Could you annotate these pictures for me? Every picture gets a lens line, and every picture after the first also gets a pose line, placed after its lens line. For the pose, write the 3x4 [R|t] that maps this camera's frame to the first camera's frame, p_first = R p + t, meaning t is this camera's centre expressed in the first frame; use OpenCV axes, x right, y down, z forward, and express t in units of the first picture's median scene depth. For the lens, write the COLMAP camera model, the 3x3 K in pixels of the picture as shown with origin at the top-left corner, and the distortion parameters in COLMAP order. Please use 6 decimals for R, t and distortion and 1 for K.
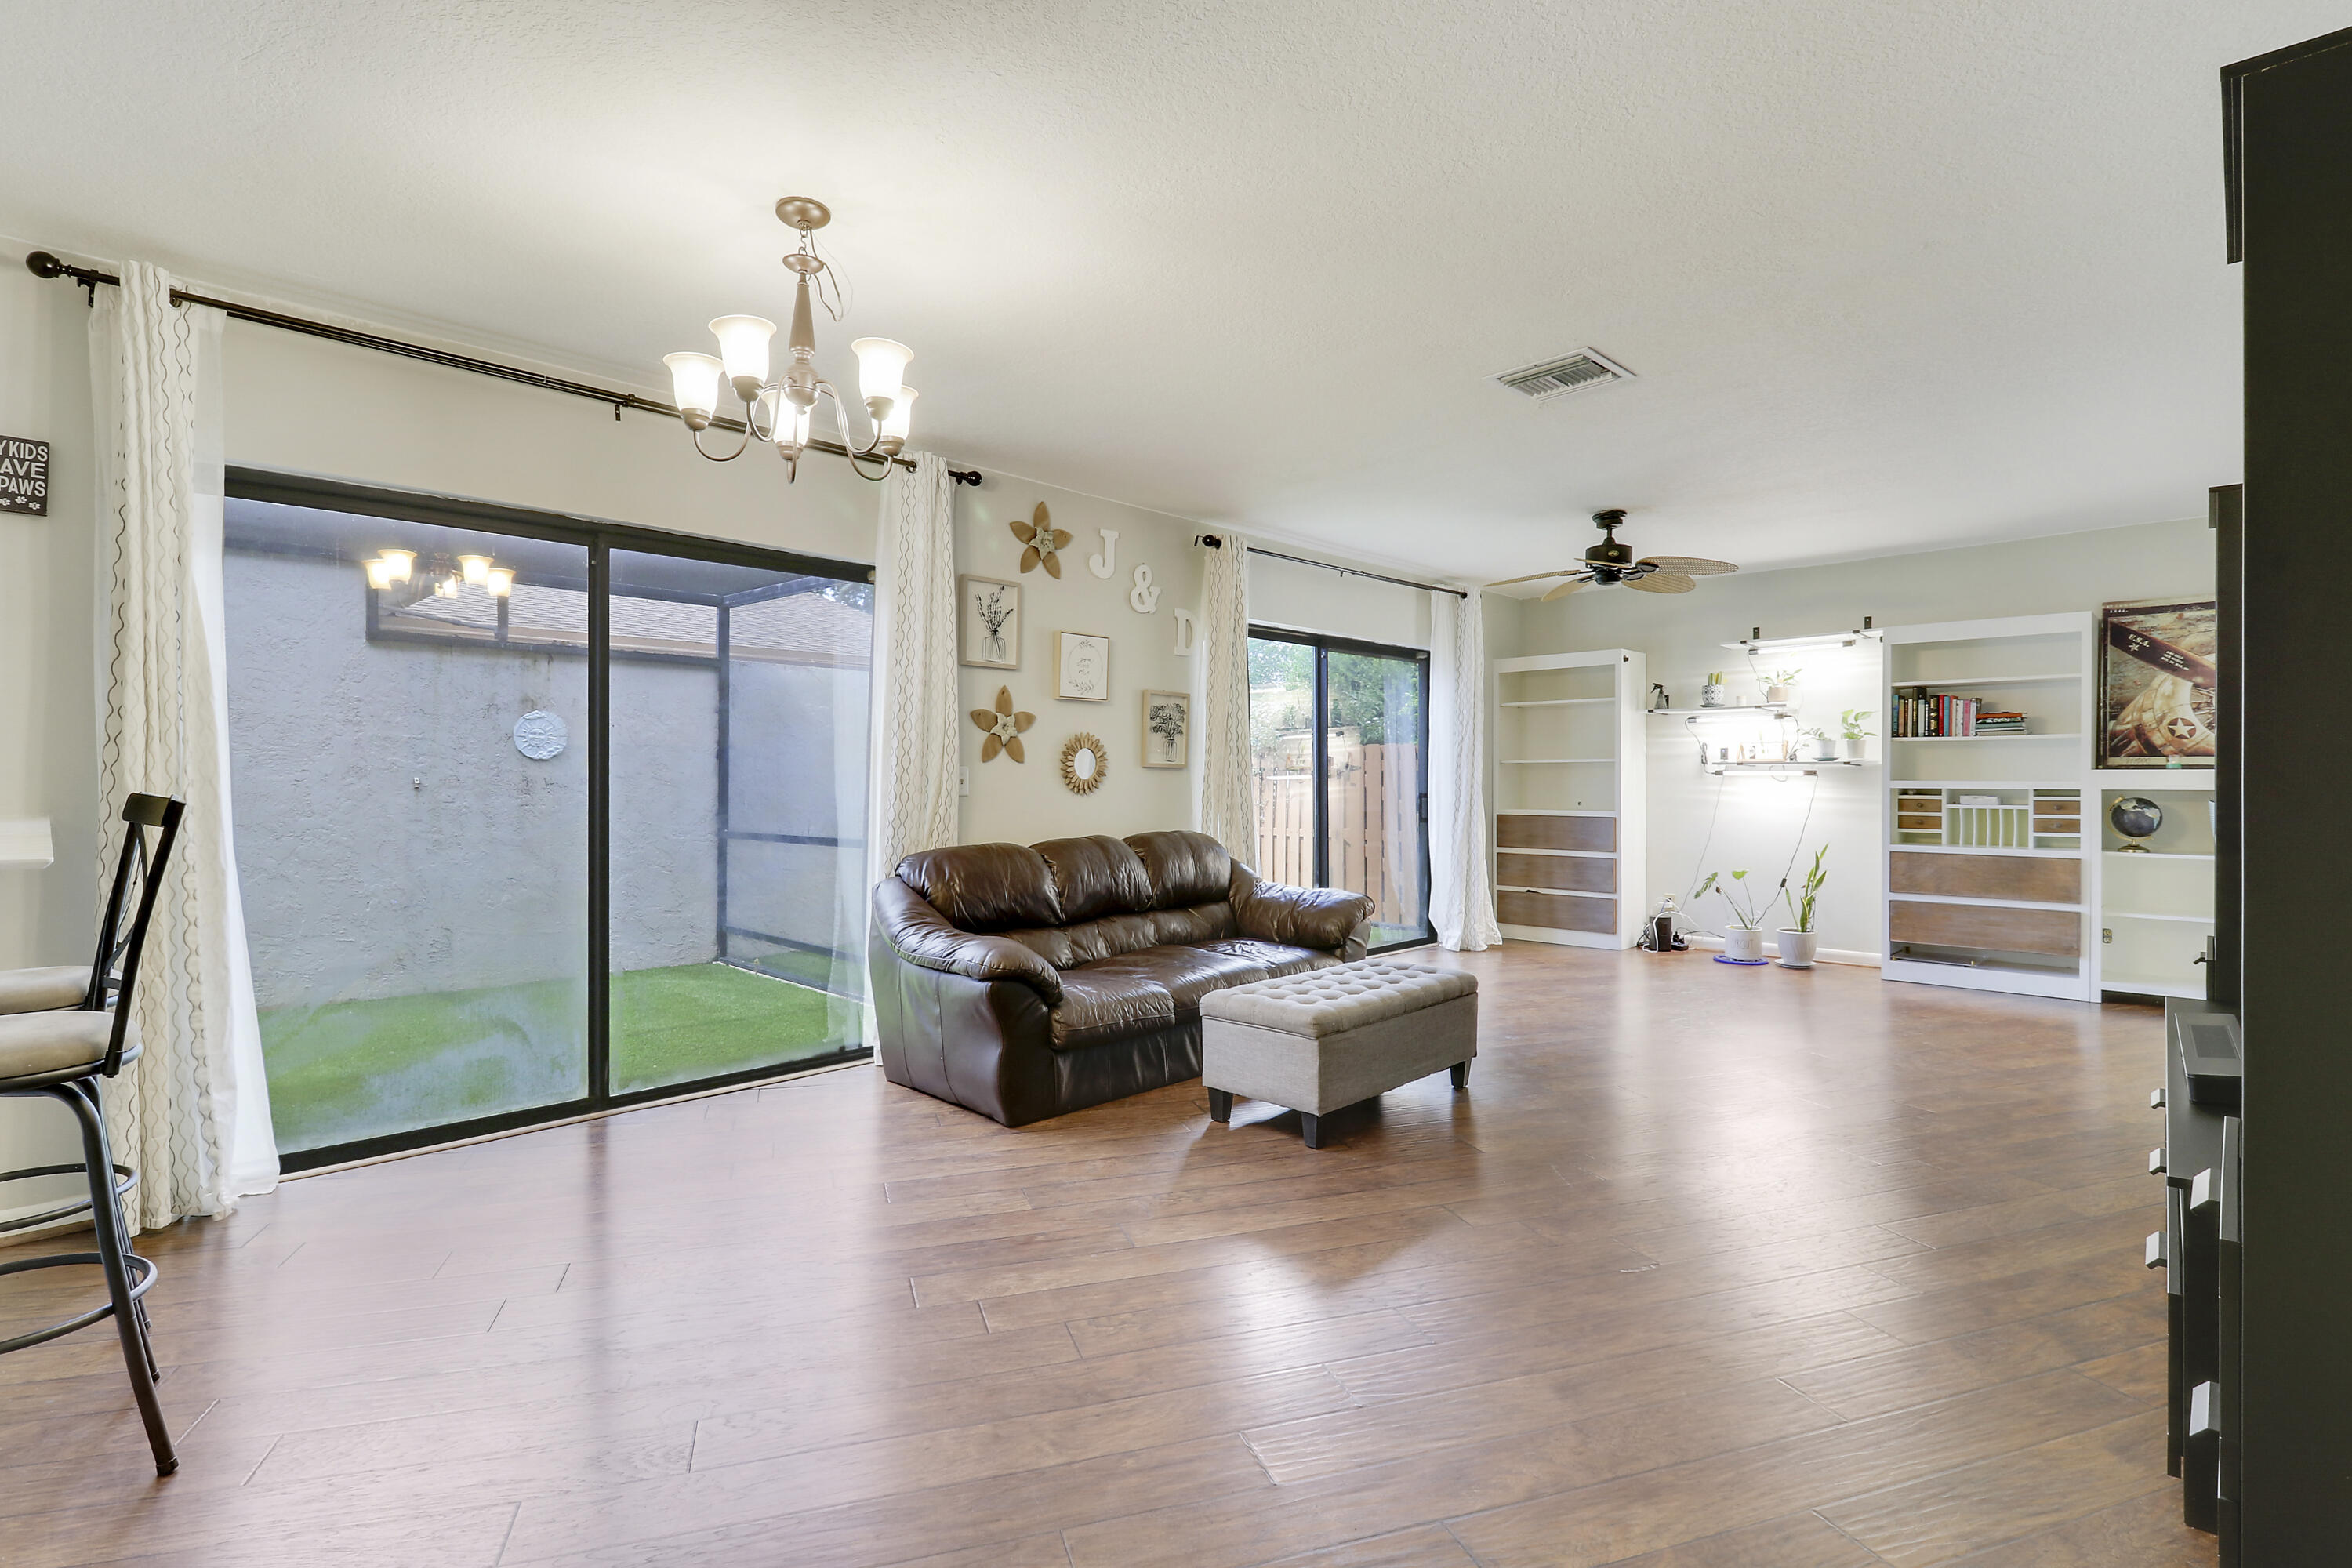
lens RADIAL K [[1106.8, 0, 1186.7], [0, 1106.8, 768.0], [0, 0, 1]] dist [0.000766, -0.000069]
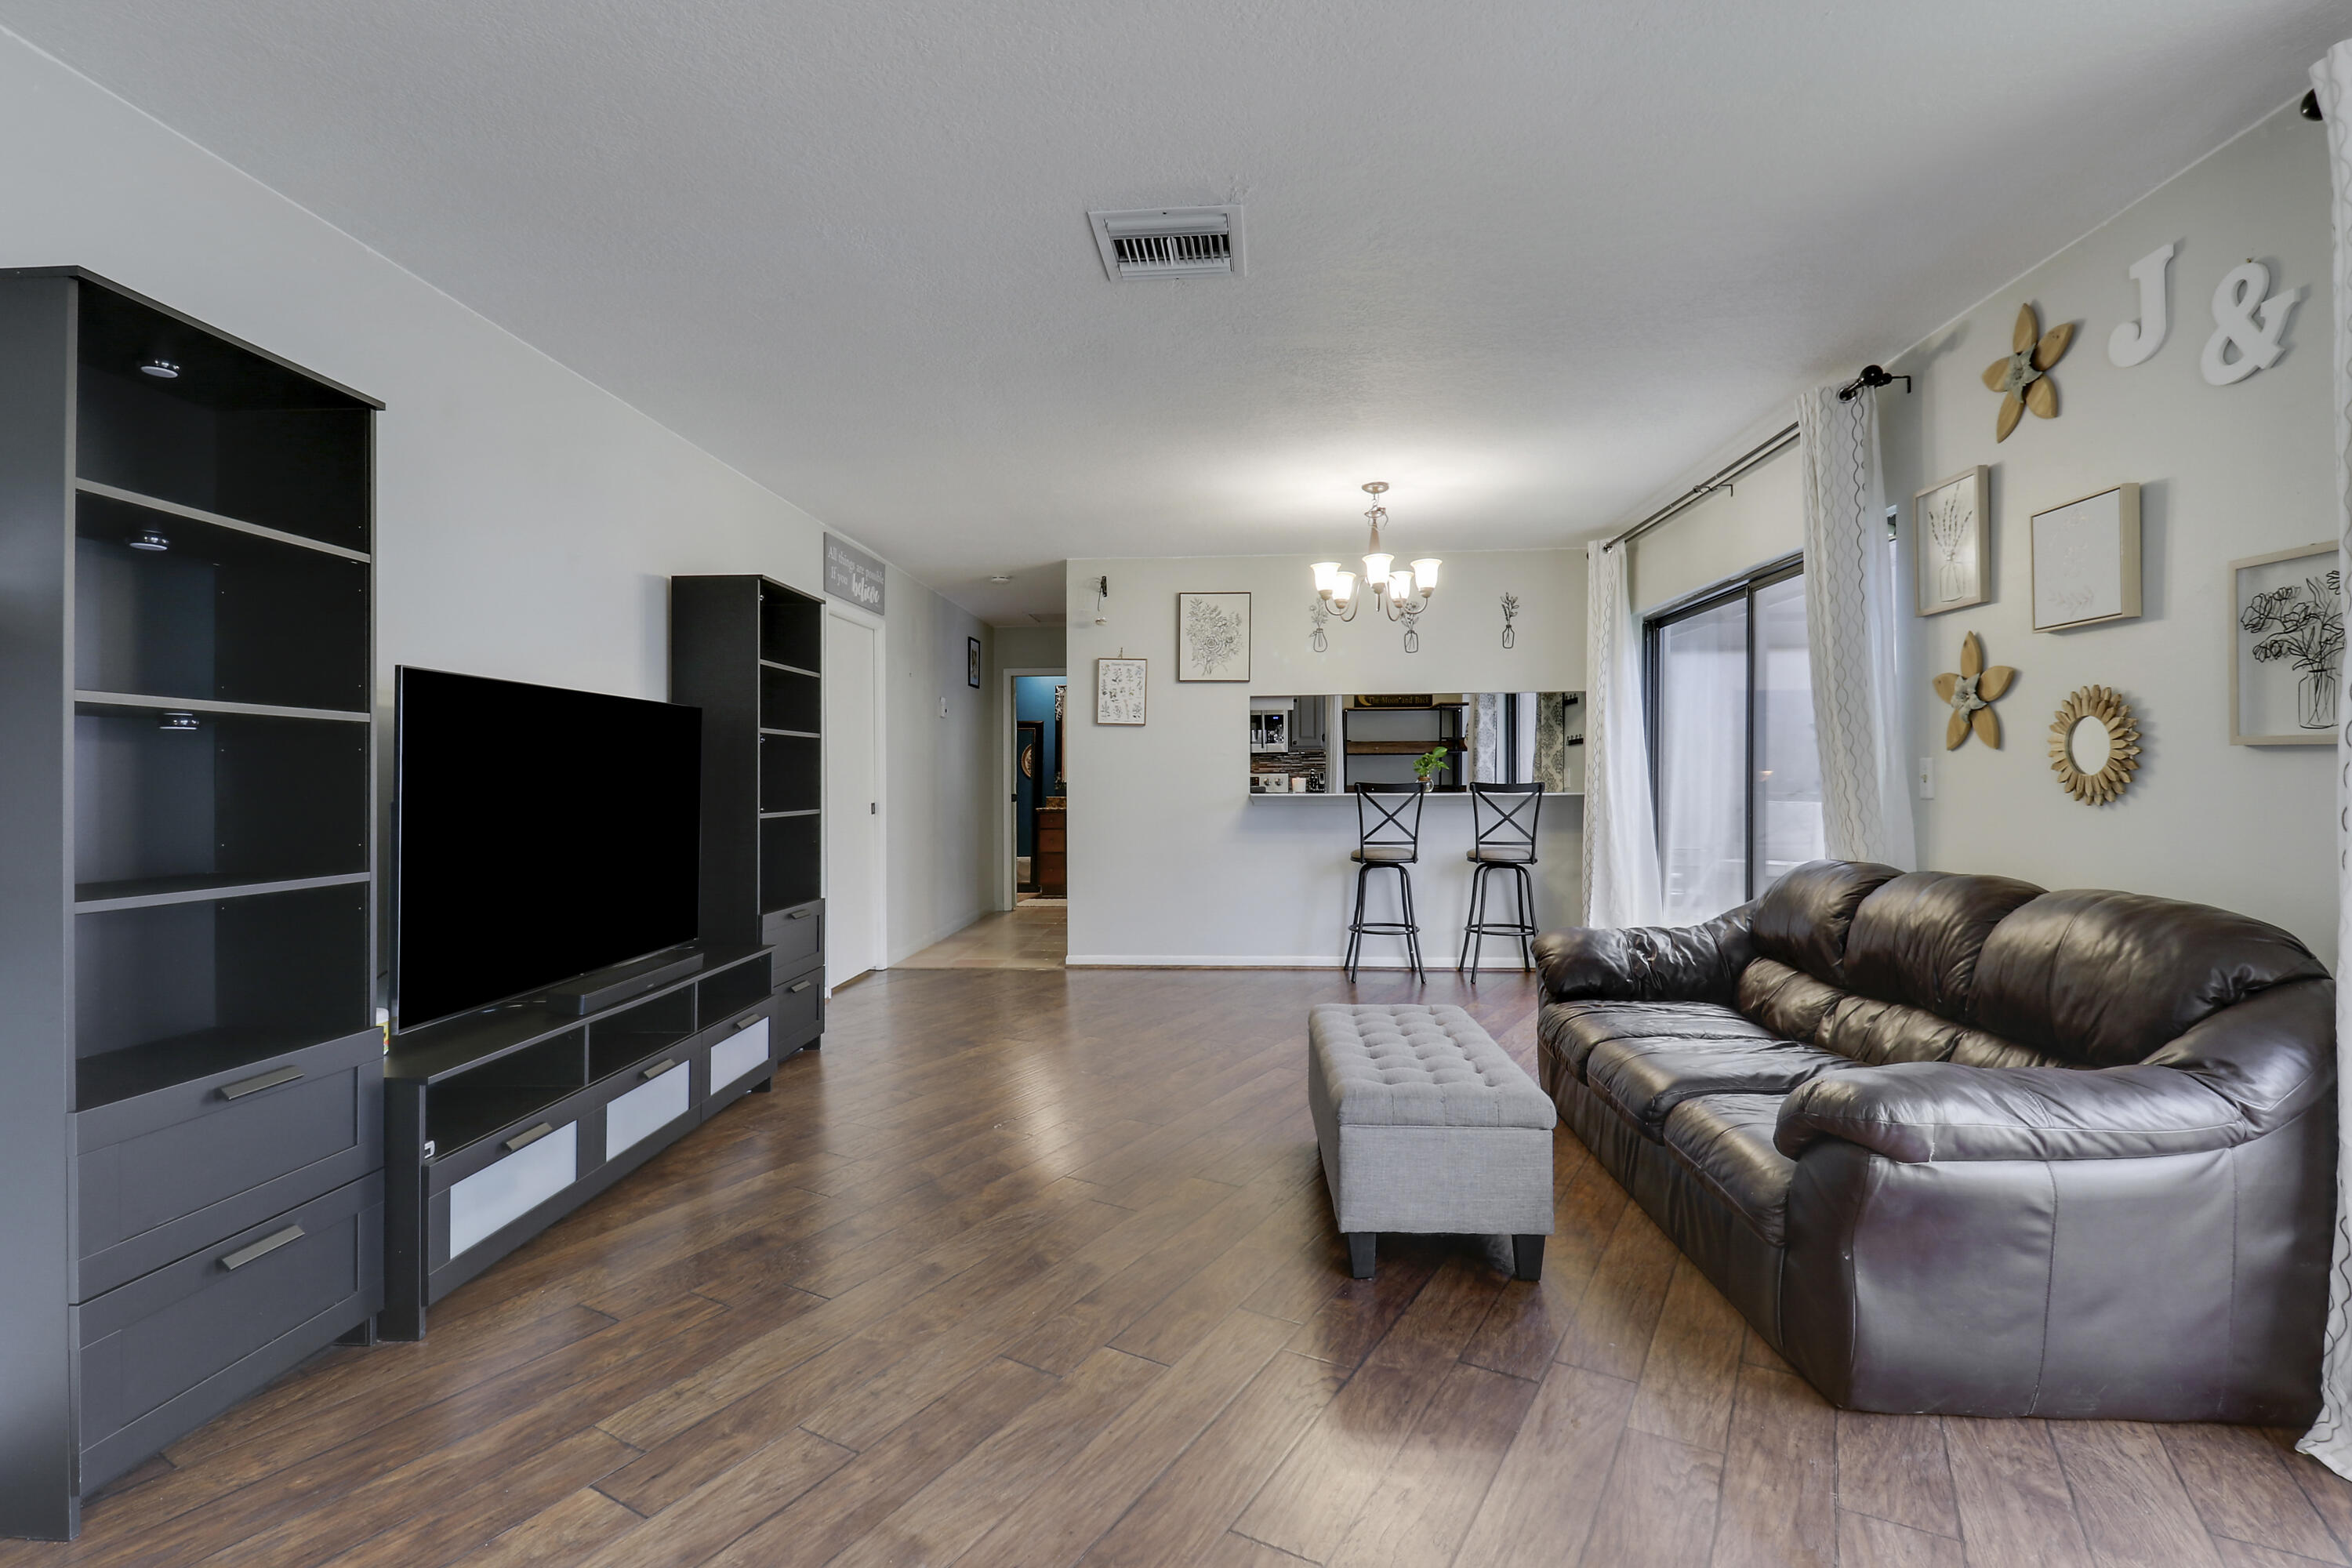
lens RADIAL K [[1075.7, 0, 1172.3], [0, 1075.7, 789.9], [0, 0, 1]] dist [0.019507, -0.012041]
pose [[-0.757007, 0.011097, -0.653312, 0.528958], [0.013884, 0.999903, 0.000897, 0.010326], [0.653259, -0.008391, -0.757088, 1.017693]]
